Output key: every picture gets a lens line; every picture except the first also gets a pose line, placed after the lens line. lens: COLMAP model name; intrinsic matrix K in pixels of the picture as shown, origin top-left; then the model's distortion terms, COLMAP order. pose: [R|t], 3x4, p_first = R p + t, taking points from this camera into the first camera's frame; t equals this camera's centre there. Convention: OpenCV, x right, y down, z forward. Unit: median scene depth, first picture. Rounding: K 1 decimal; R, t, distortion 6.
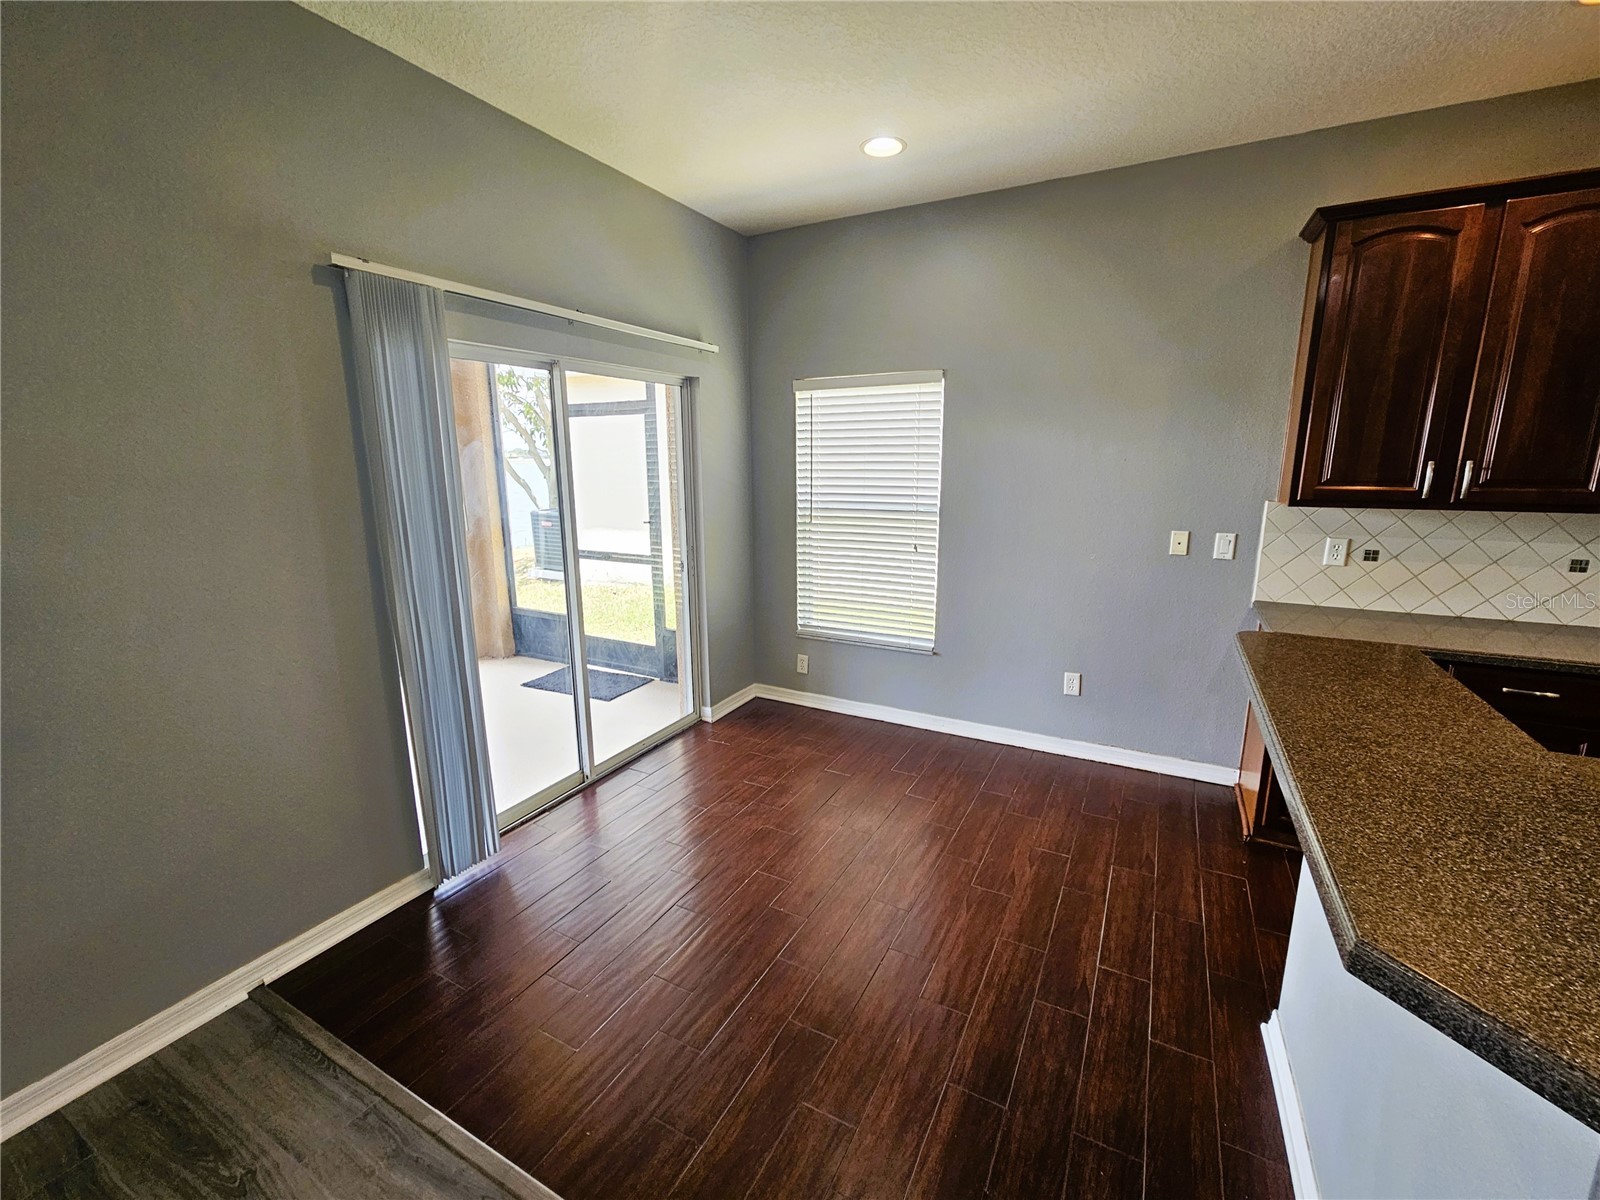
lens RADIAL K [[672.5, 0, 791.1], [0, 672.5, 591.9], [0, 0, 1]] dist [0.003128, 0.000192]
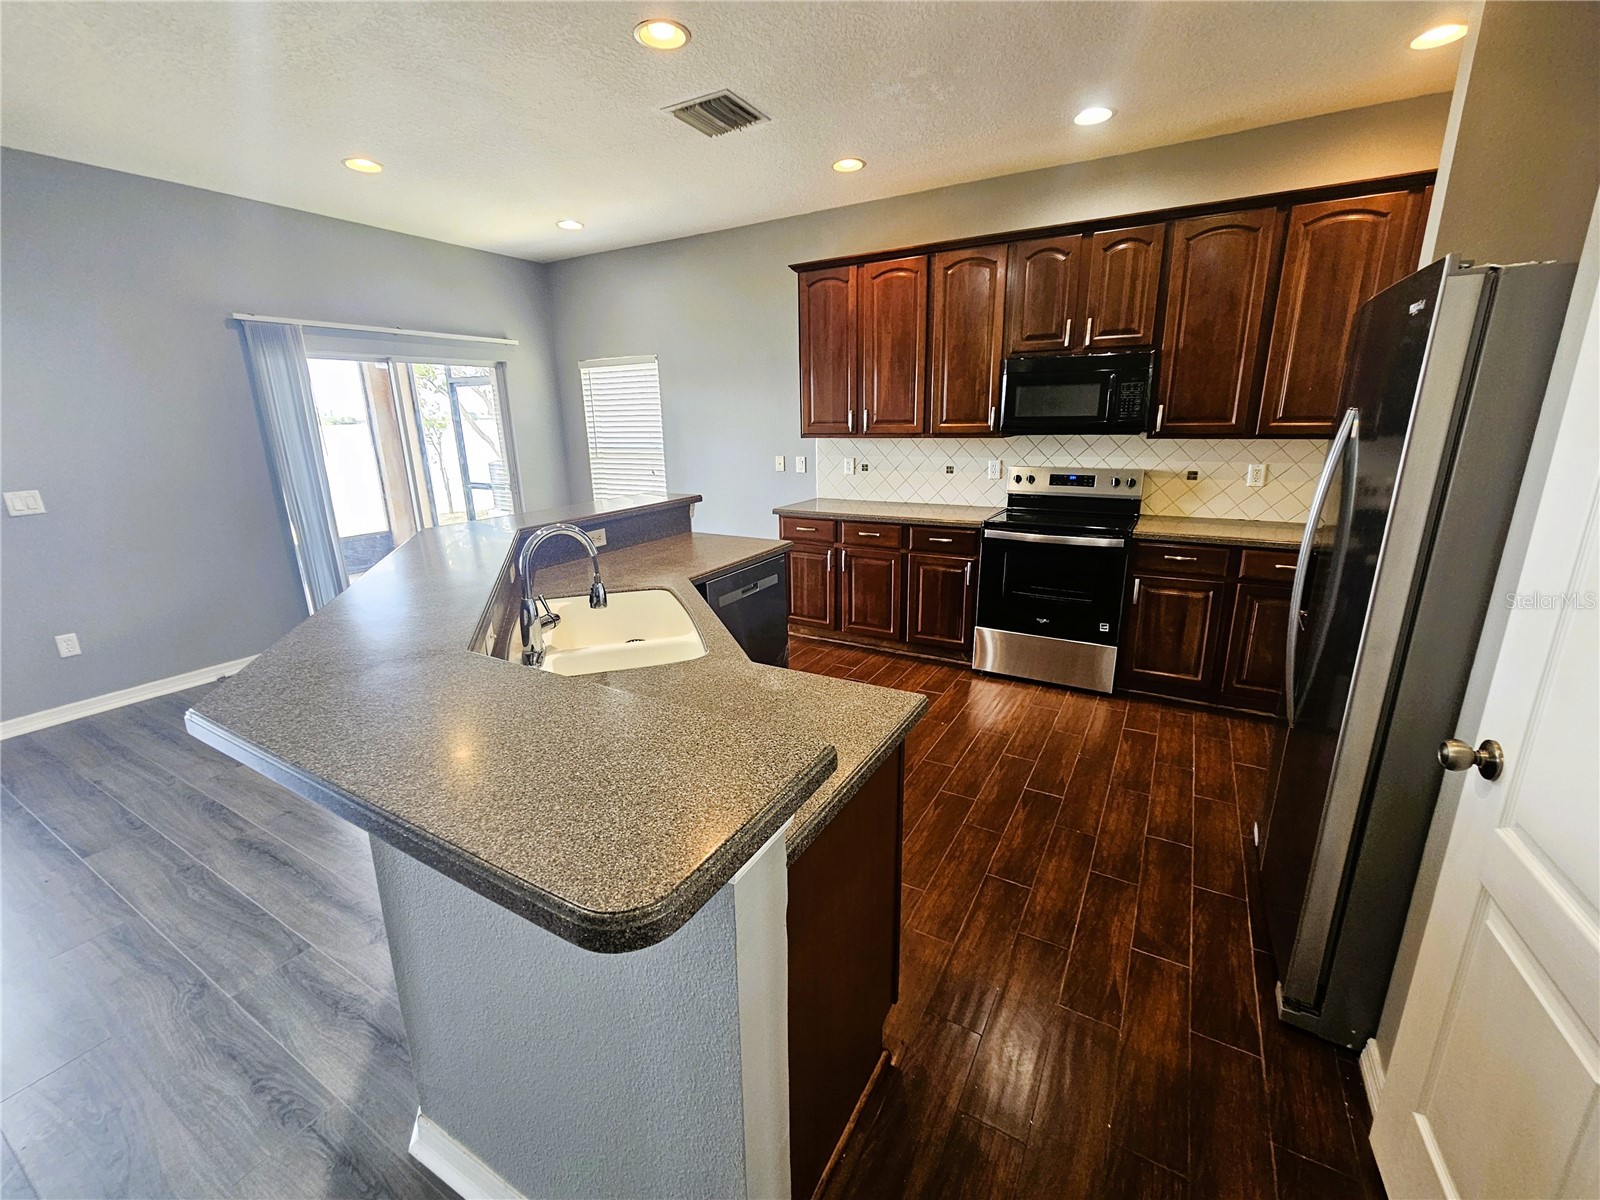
lens RADIAL K [[668.5, 0, 794.0], [0, 668.5, 593.7], [0, 0, 1]] dist [-0.000689, 0.007421]
pose [[0.998913, -0.002658, -0.046539, 0.822419], [0.005738, 0.997791, 0.066176, 0.160398], [0.046260, -0.066371, 0.996722, -0.744078]]
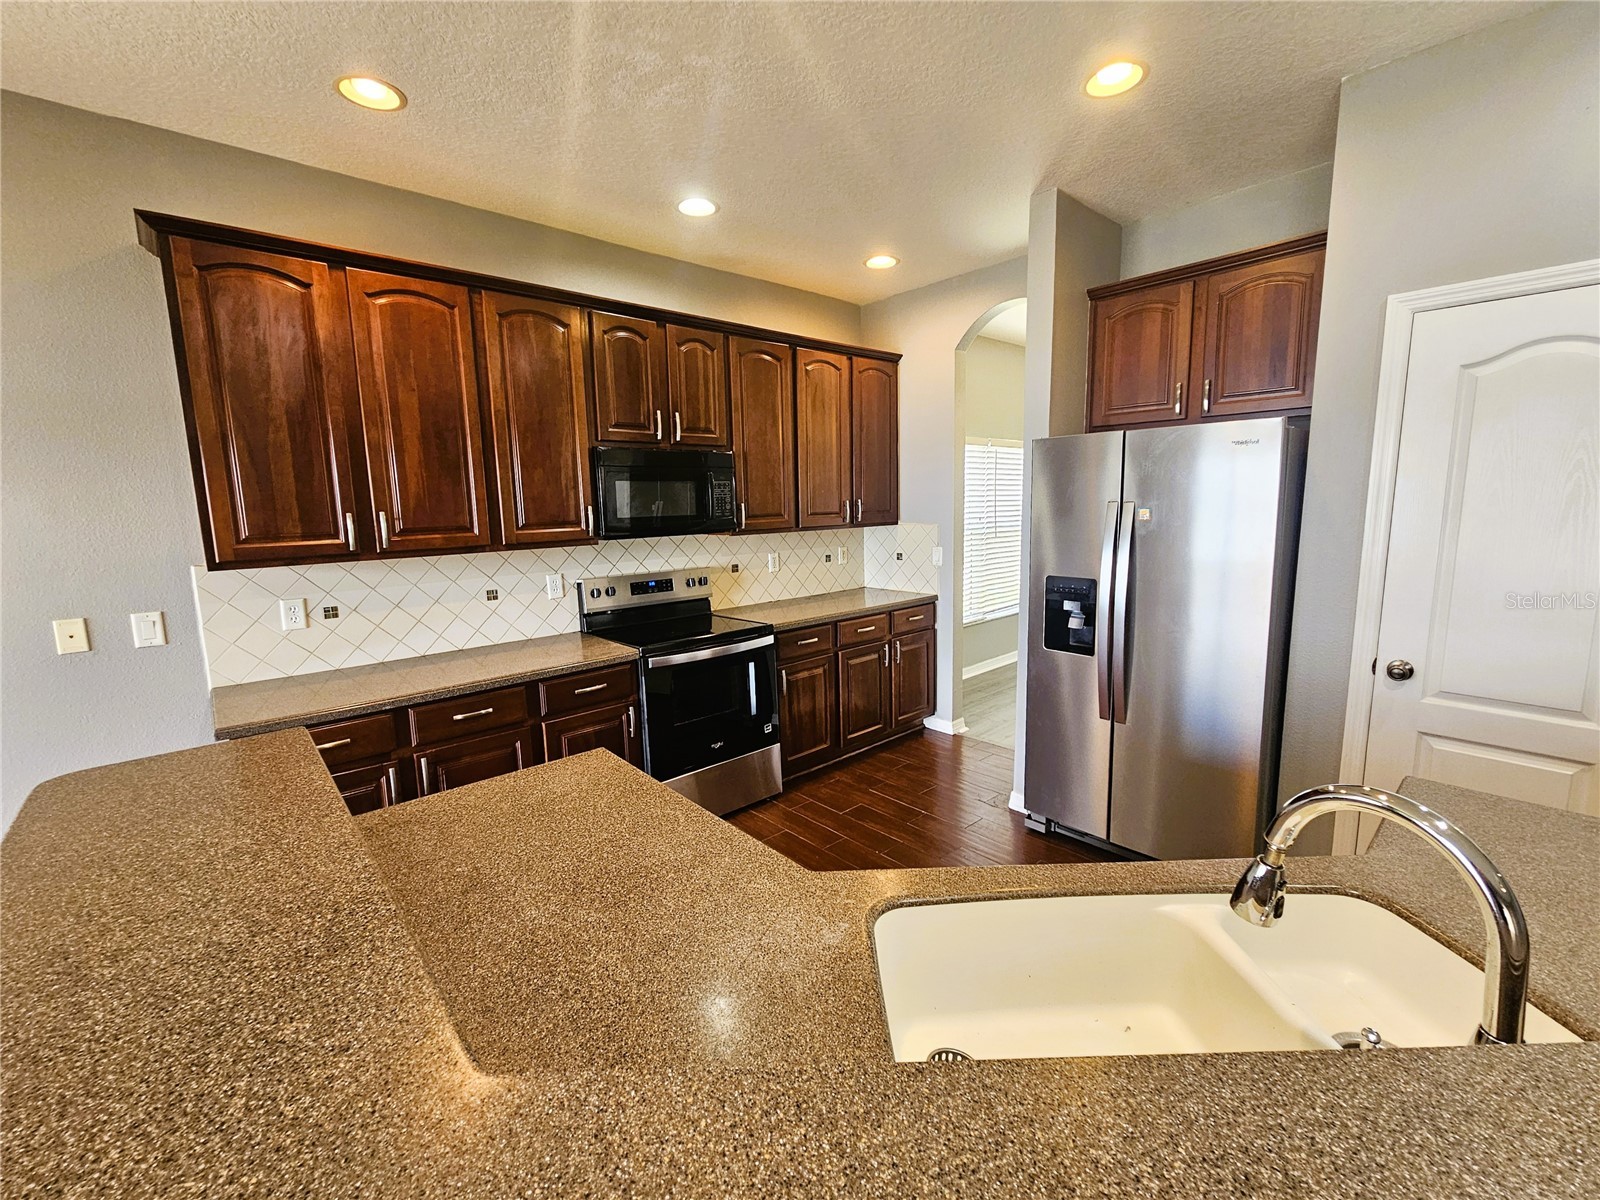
lens RADIAL K [[668.5, 0, 794.0], [0, 668.5, 593.7], [0, 0, 1]] dist [-0.000689, 0.007421]
pose [[0.353136, -0.136648, 0.925539, 0.239264], [0.206631, 0.976238, 0.065294, -0.007024], [-0.912468, 0.168187, 0.372980, 0.054535]]
